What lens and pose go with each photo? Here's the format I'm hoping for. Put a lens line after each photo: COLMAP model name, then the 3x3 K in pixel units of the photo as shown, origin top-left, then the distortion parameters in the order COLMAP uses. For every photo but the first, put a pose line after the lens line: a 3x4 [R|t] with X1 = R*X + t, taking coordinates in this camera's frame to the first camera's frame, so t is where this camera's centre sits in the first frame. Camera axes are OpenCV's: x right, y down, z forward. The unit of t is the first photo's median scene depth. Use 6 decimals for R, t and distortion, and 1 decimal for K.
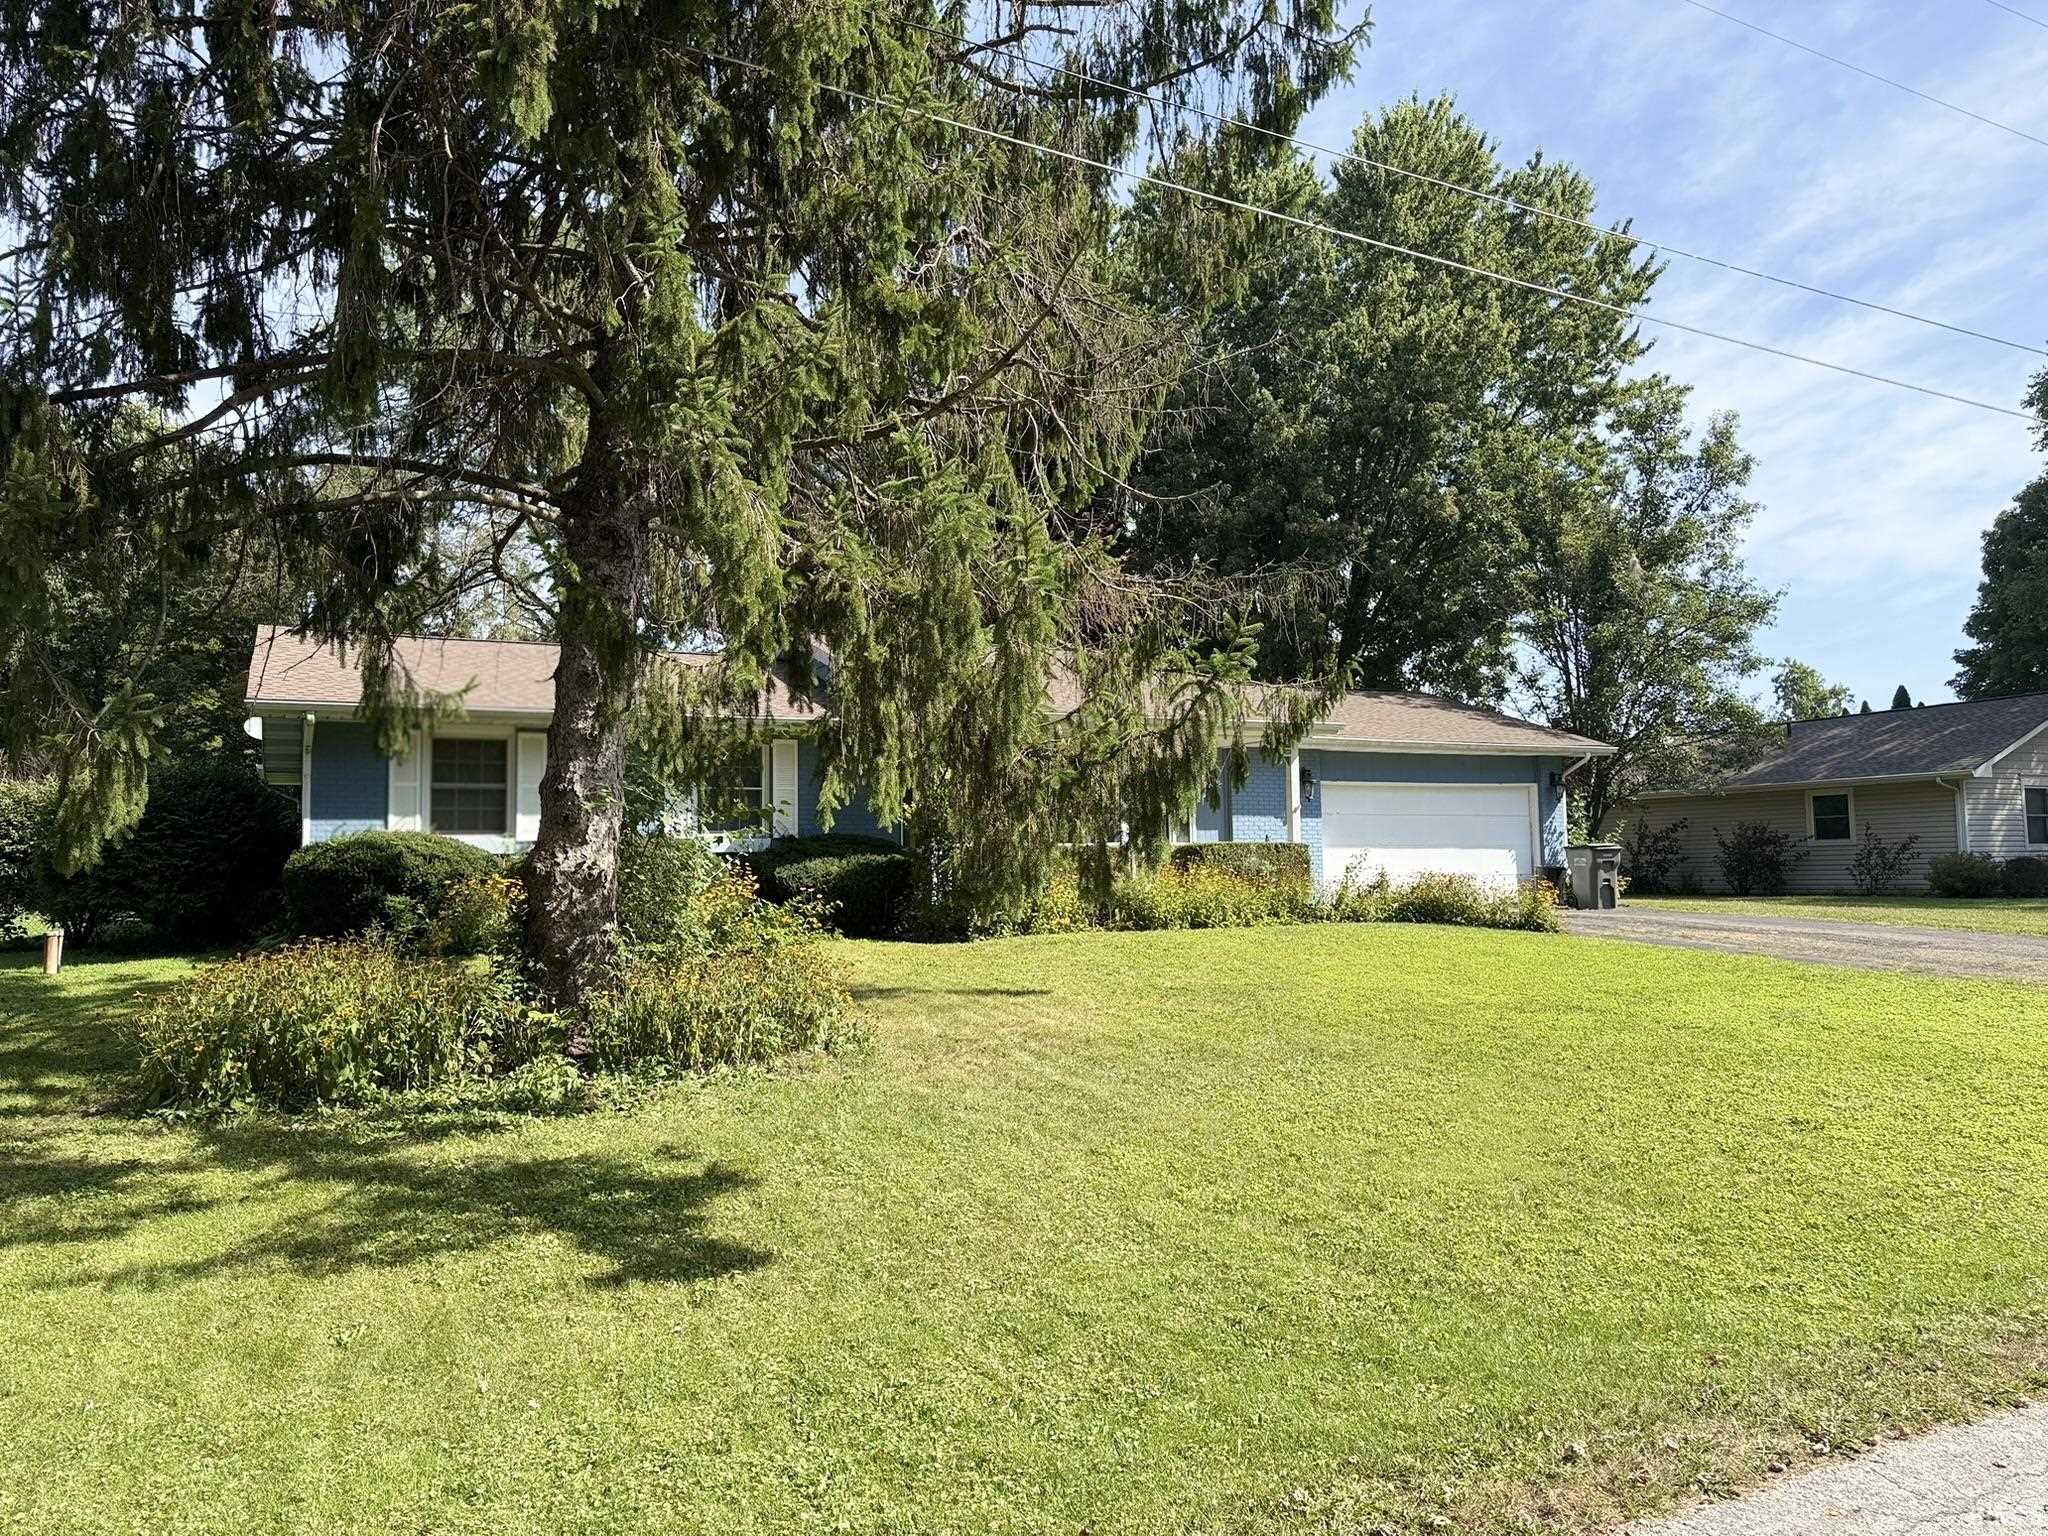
lens RADIAL K [[1429.7, 0, 1022.0], [0, 1429.7, 783.4], [0, 0, 1]] dist [0.100885, -0.131987]
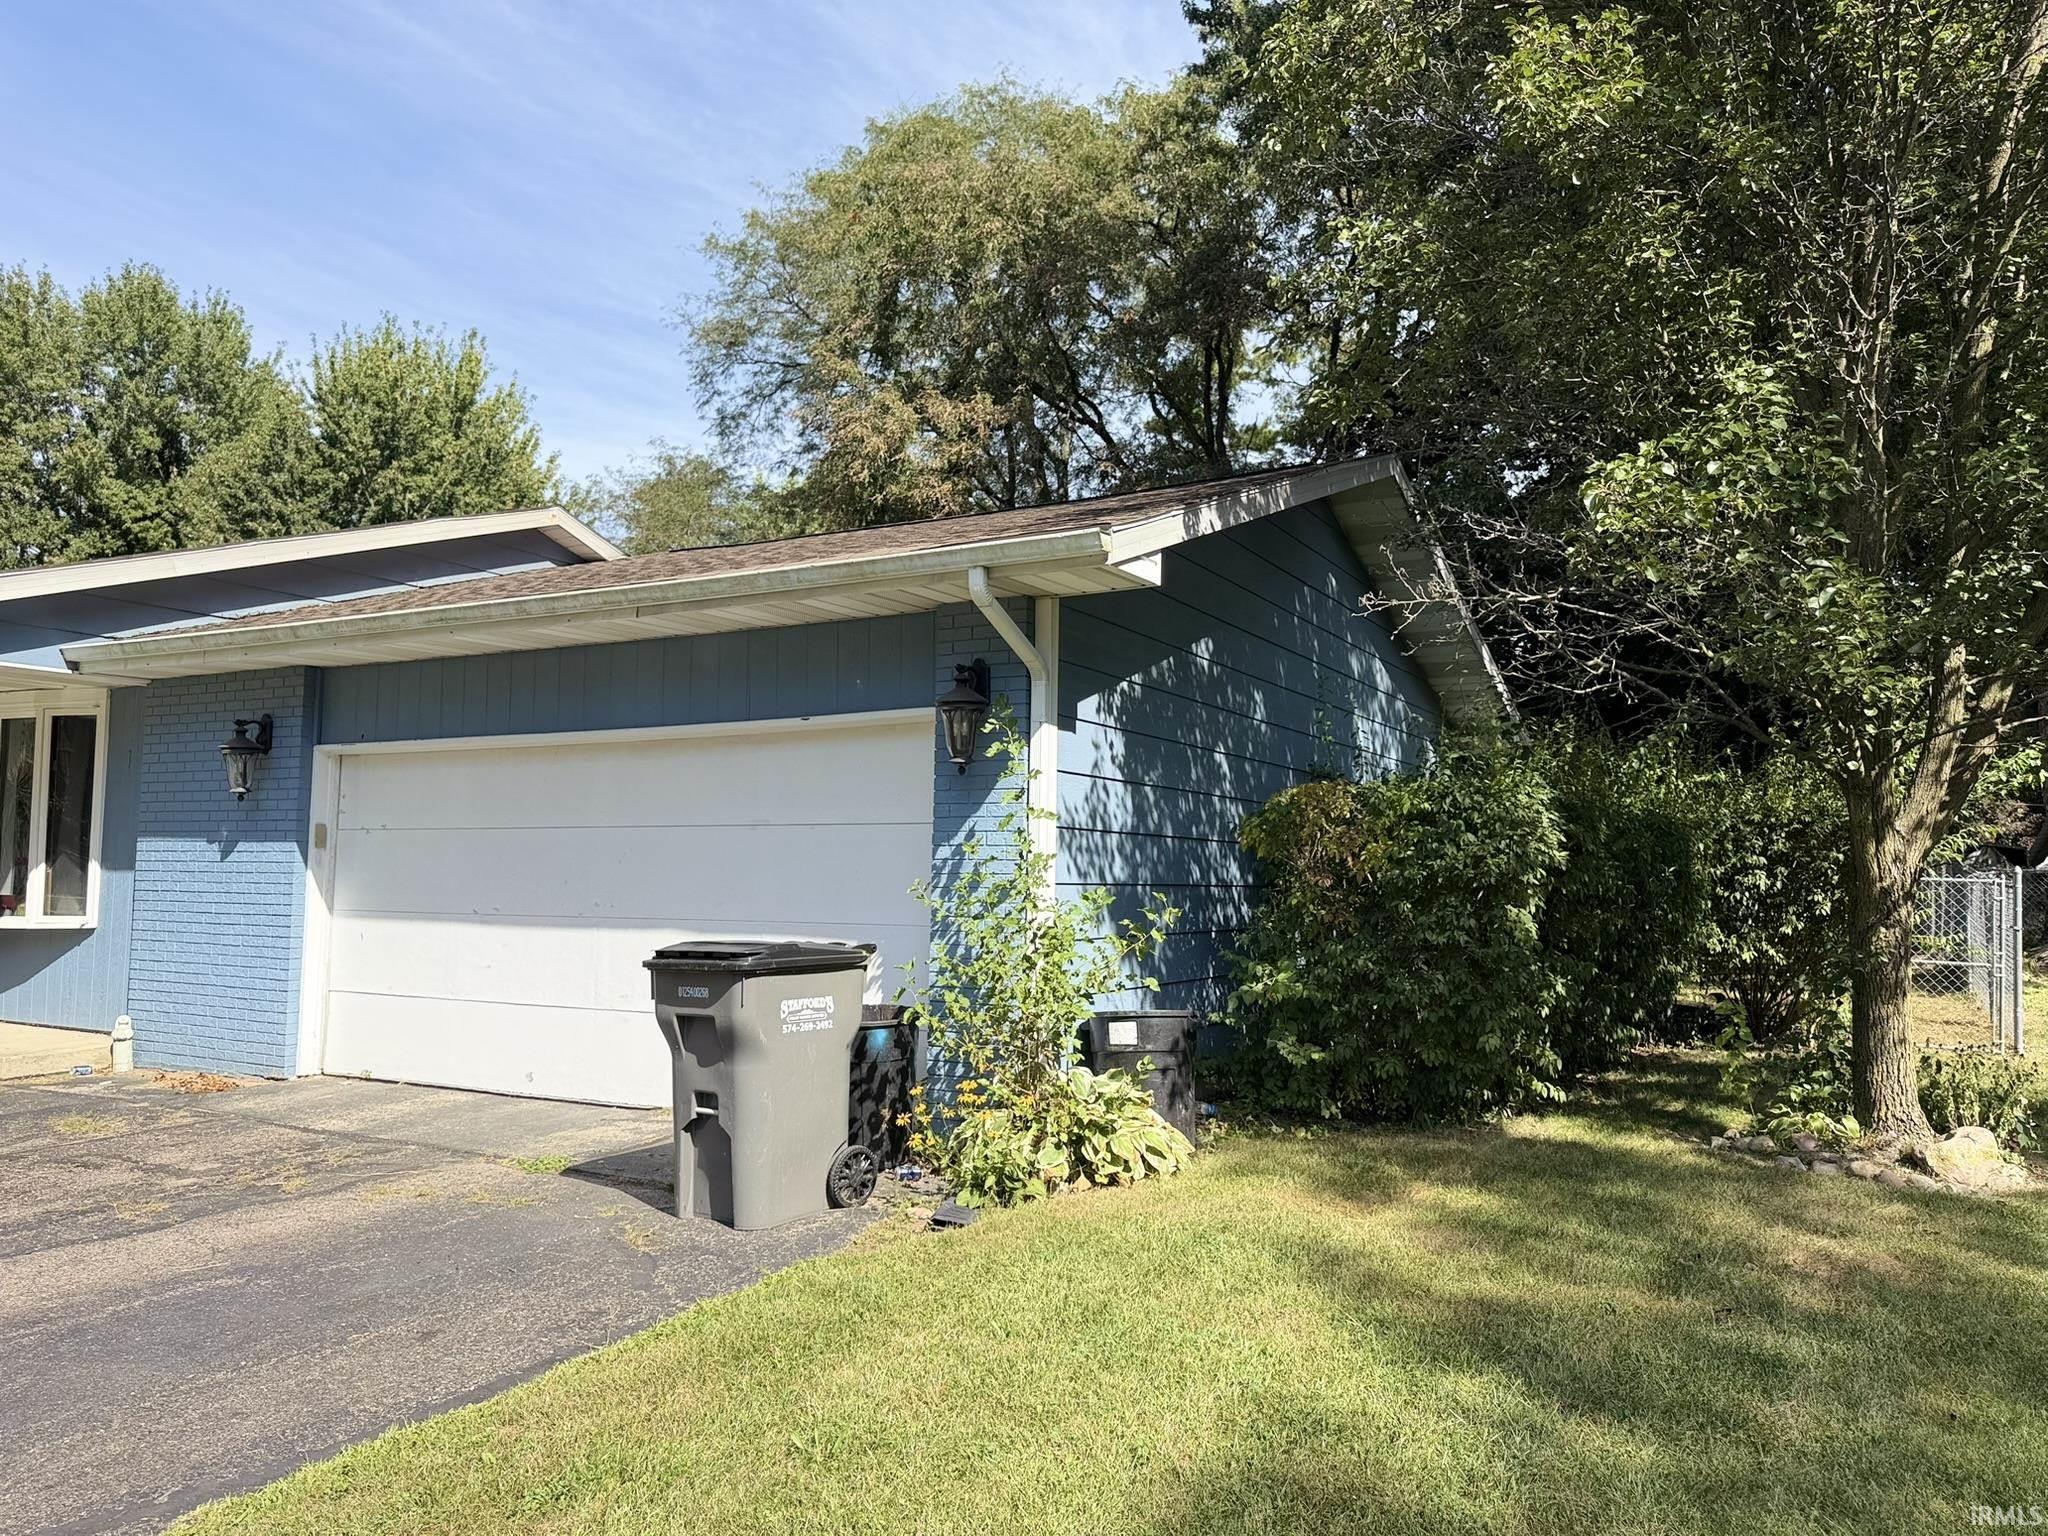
lens RADIAL K [[1450.9, 0, 1028.3], [0, 1450.9, 778.7], [0, 0, 1]] dist [0.028803, -0.026043]
pose [[0.569593, -0.037250, -0.821082, 0.661996], [0.032193, 0.999217, -0.022999, 0.023285], [0.821296, -0.013333, 0.570346, 0.960472]]
